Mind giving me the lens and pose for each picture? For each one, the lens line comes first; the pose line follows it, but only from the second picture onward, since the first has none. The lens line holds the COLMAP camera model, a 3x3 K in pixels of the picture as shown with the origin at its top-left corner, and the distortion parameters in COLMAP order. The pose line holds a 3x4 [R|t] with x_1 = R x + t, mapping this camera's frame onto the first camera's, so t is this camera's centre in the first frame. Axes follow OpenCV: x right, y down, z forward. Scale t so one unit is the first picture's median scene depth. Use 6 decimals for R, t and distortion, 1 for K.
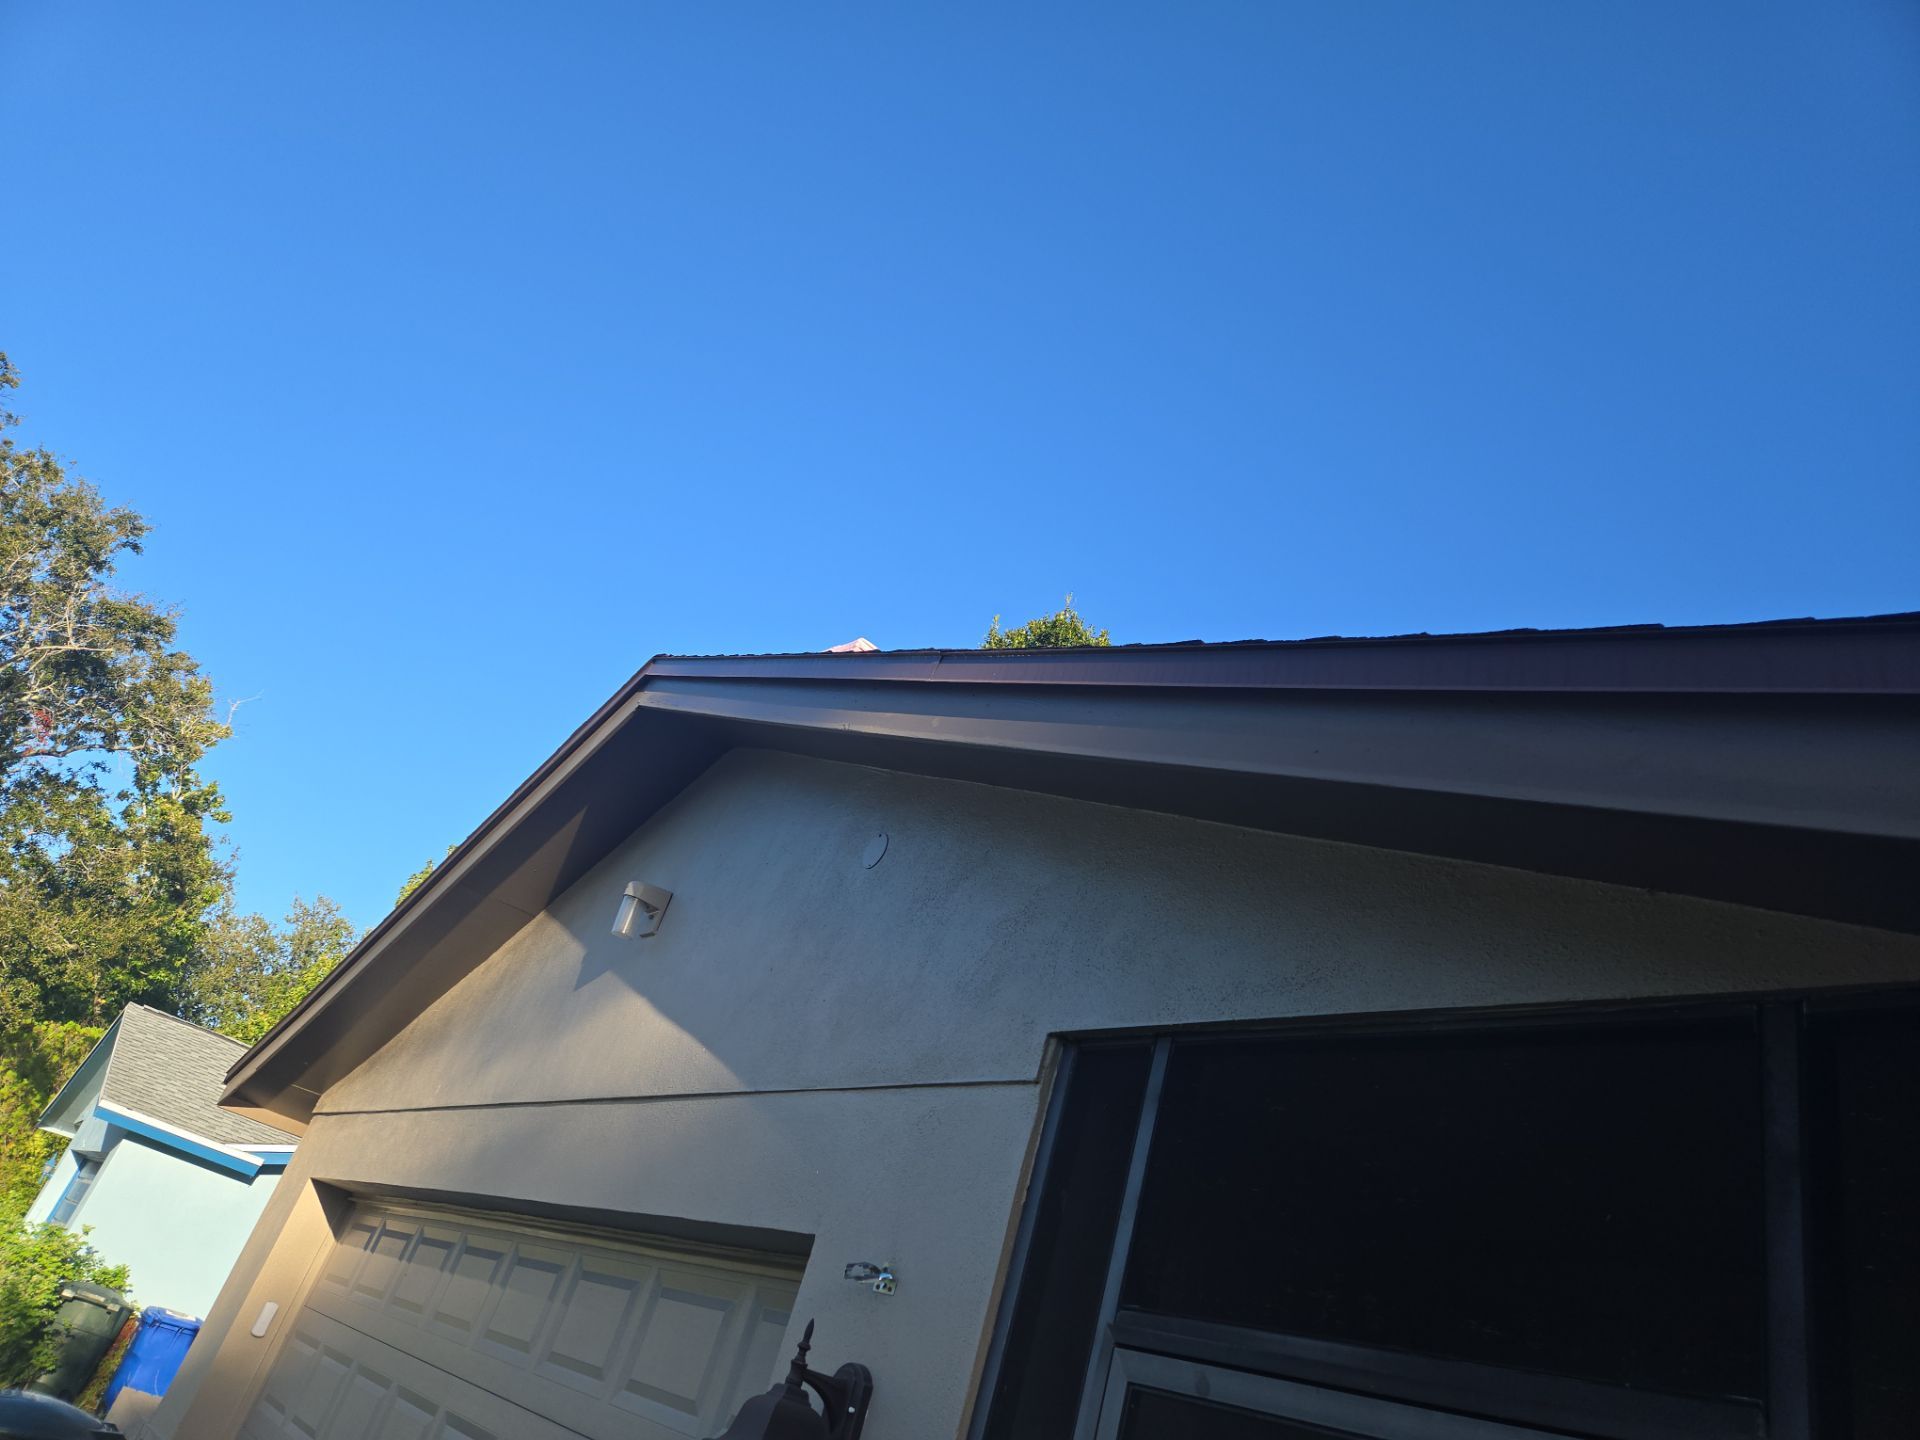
lens RADIAL K [[1300.8, 0, 1019.9], [0, 1300.8, 724.8], [0, 0, 1]] dist [0.067383, -0.065040]
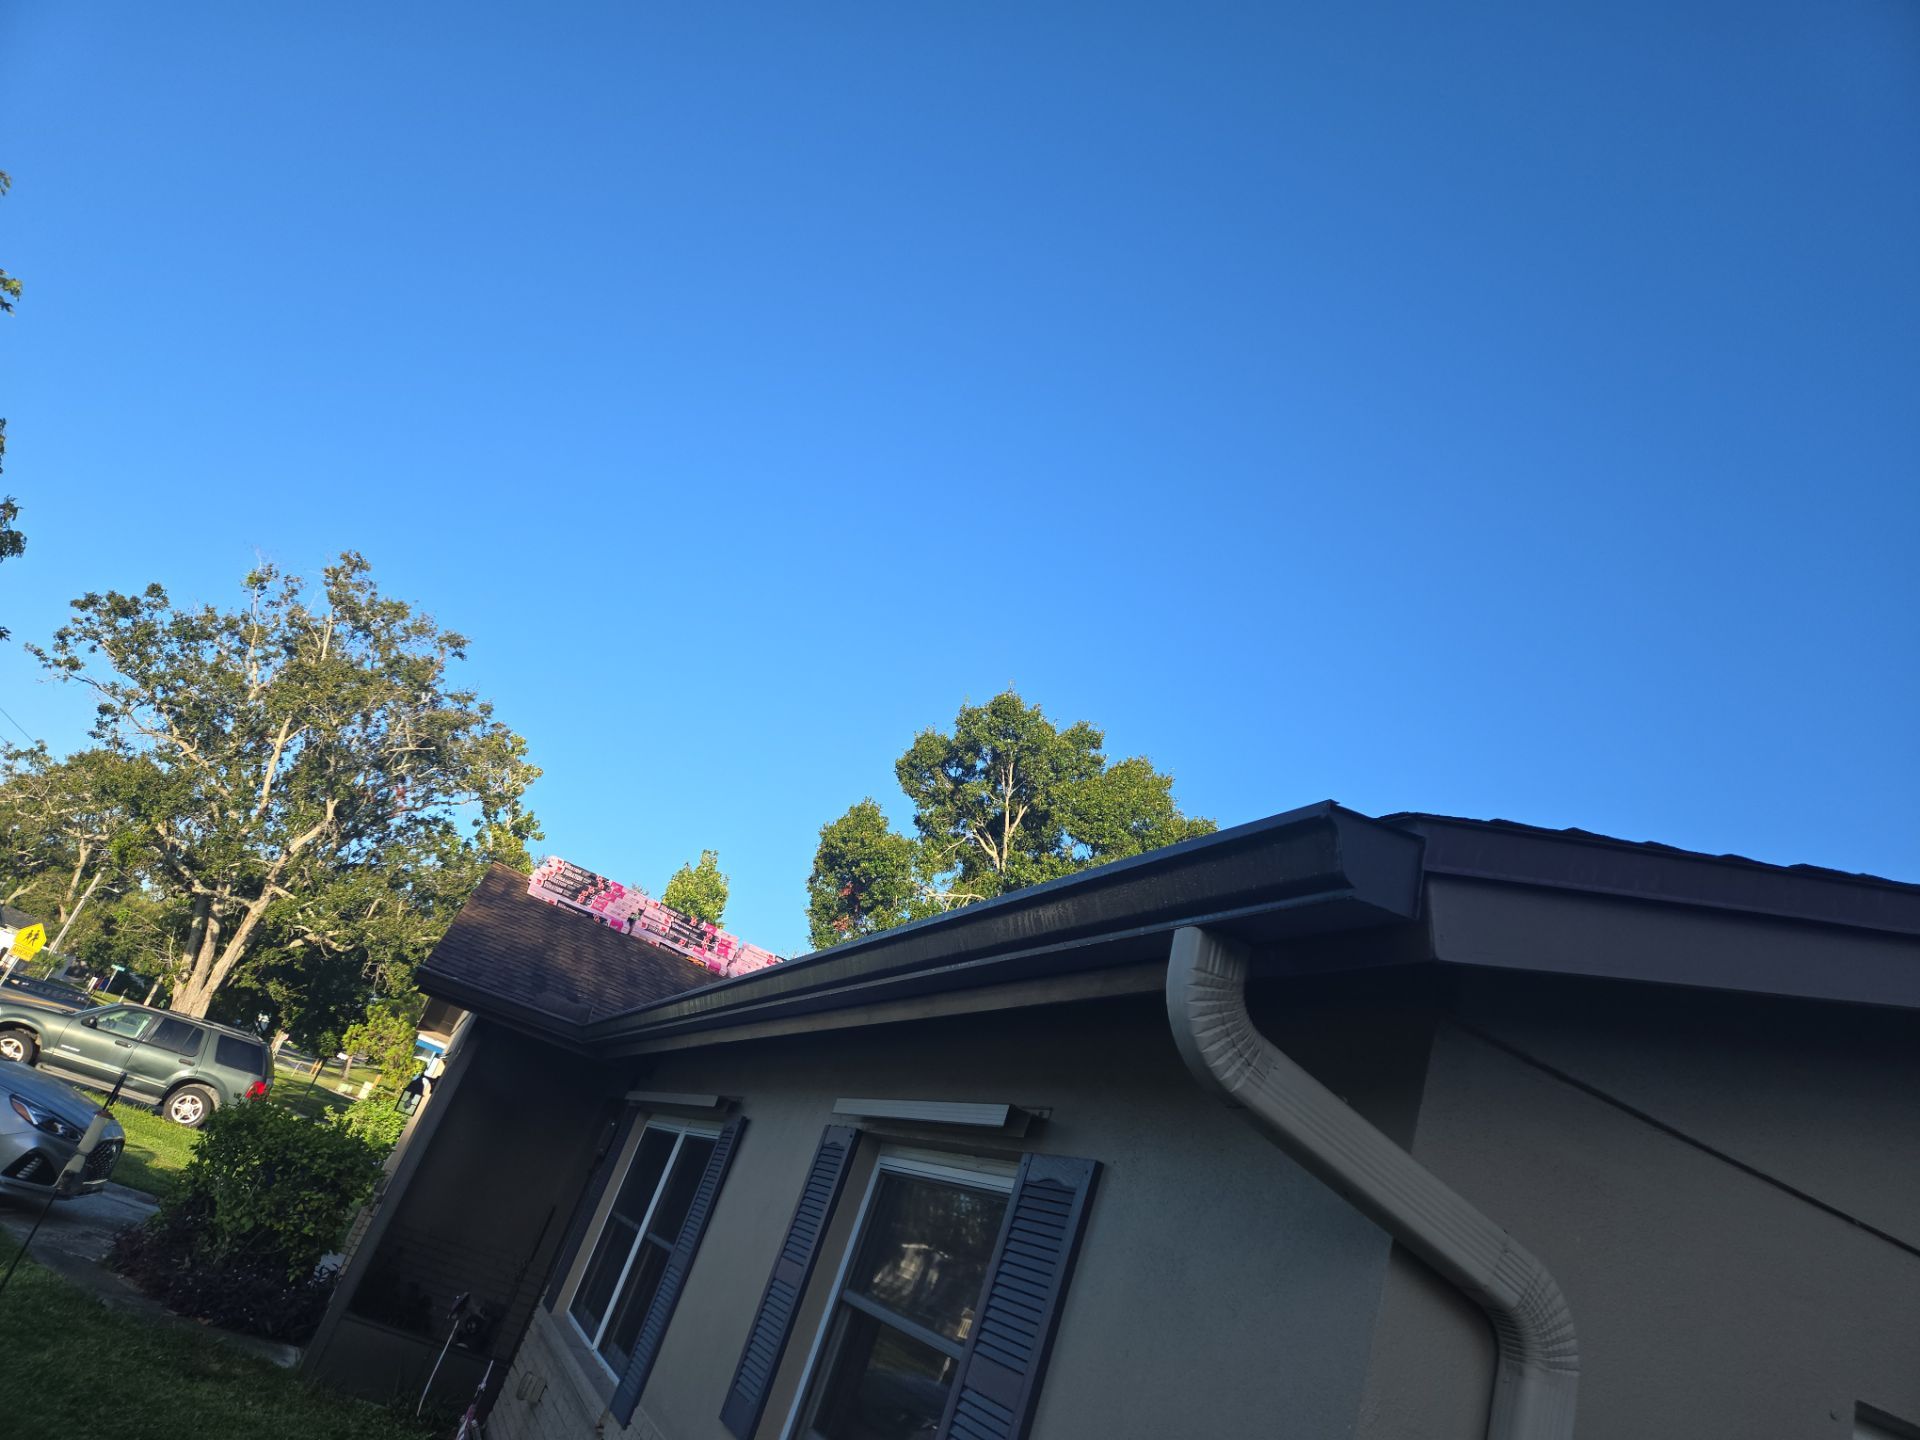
lens RADIAL K [[1300.8, 0, 1019.9], [0, 1300.8, 724.8], [0, 0, 1]] dist [0.067383, -0.065040]
pose [[0.970137, -0.061376, -0.234664, 0.222364], [0.069686, 0.997196, 0.027275, -0.051994], [0.232332, -0.042813, 0.971694, -0.216029]]
